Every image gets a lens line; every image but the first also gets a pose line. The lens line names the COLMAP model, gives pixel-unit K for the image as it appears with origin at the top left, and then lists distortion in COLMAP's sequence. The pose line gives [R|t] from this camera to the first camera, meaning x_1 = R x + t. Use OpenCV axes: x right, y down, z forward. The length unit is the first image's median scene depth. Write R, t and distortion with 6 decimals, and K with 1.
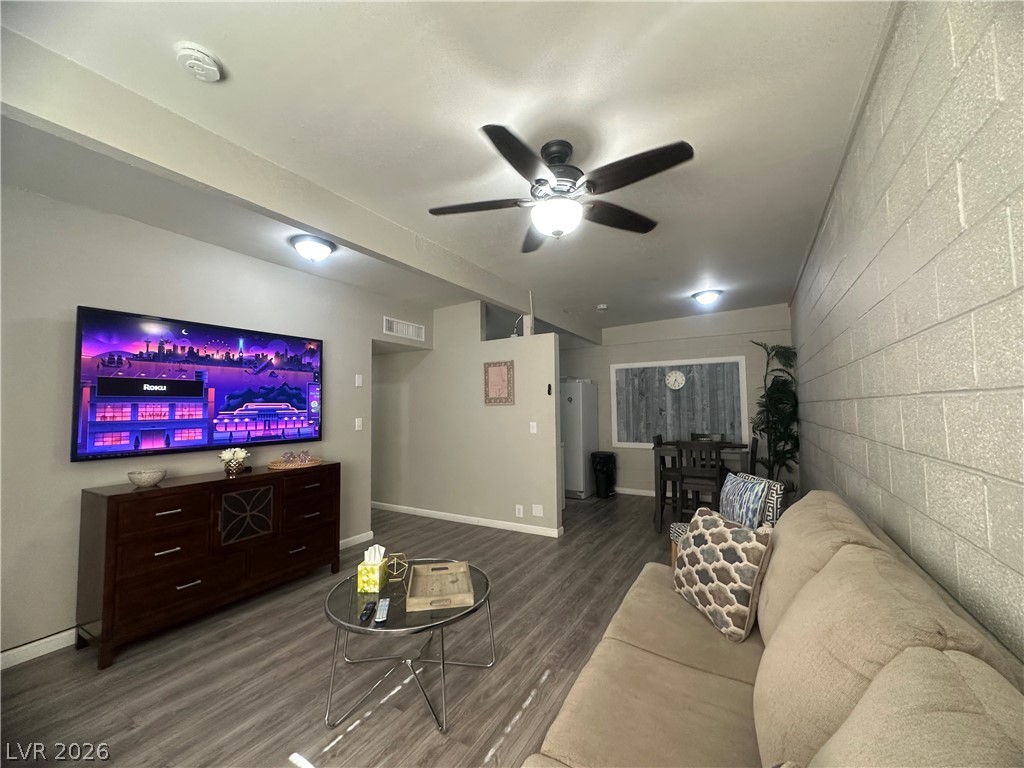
lens RADIAL K [[409.2, 0, 513.5], [0, 409.2, 385.9], [0, 0, 1]] dist [-0.004285, -0.000020]
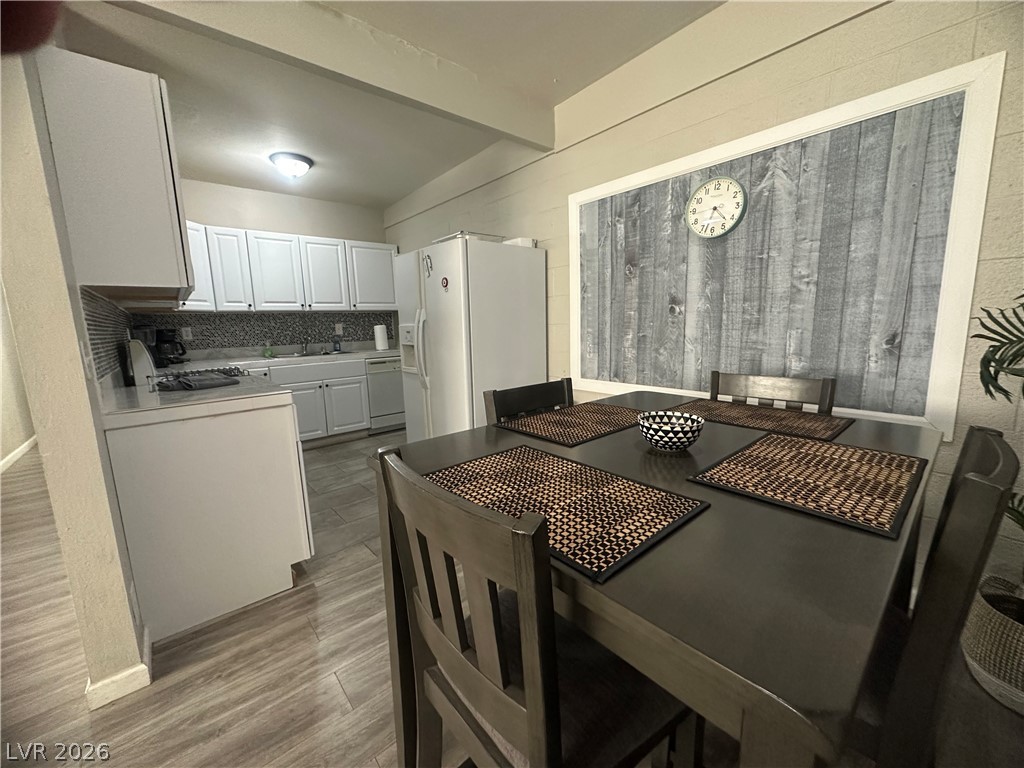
lens RADIAL K [[409.2, 0, 510.3], [0, 409.2, 385.3], [0, 0, 1]] dist [-0.004285, -0.000020]
pose [[0.945056, 0.036200, -0.324899, 0.450354], [0.034228, 0.977430, 0.208467, 0.067581], [0.325113, -0.208133, 0.922487, 0.771142]]
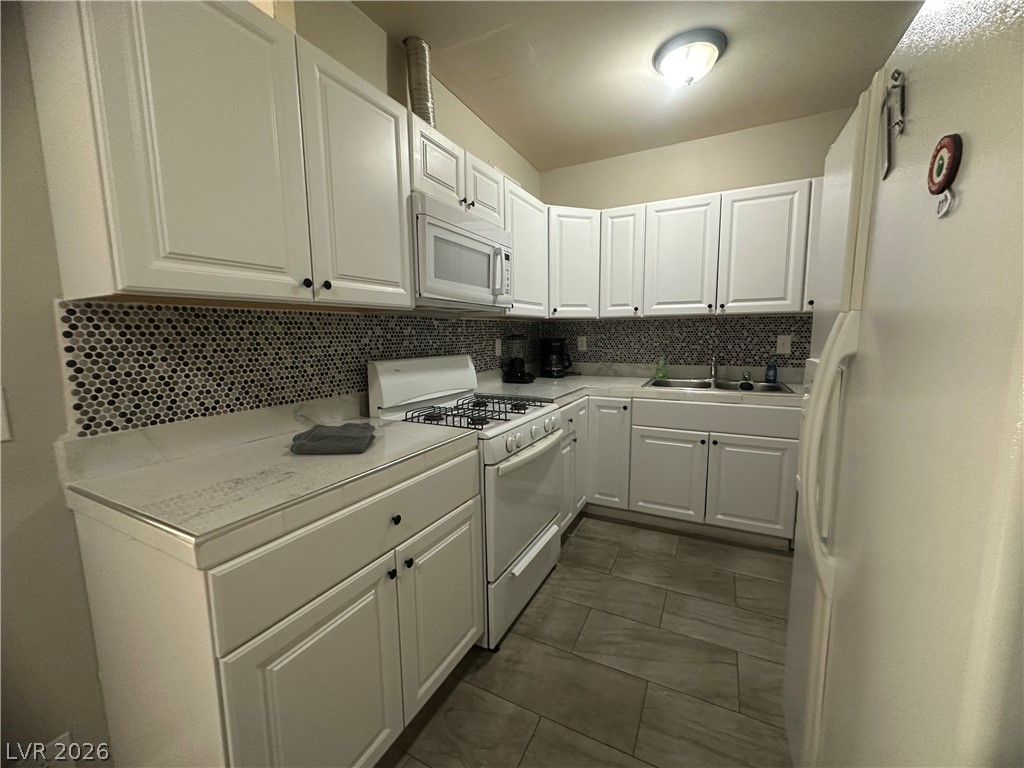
lens RADIAL K [[409.2, 0, 511.5], [0, 409.2, 383.8], [0, 0, 1]] dist [-0.004285, -0.000020]
pose [[0.058034, 0.131728, -0.989586, 0.199183], [0.065651, 0.988607, 0.135448, 0.084571], [0.996154, -0.072828, 0.048725, 1.357639]]
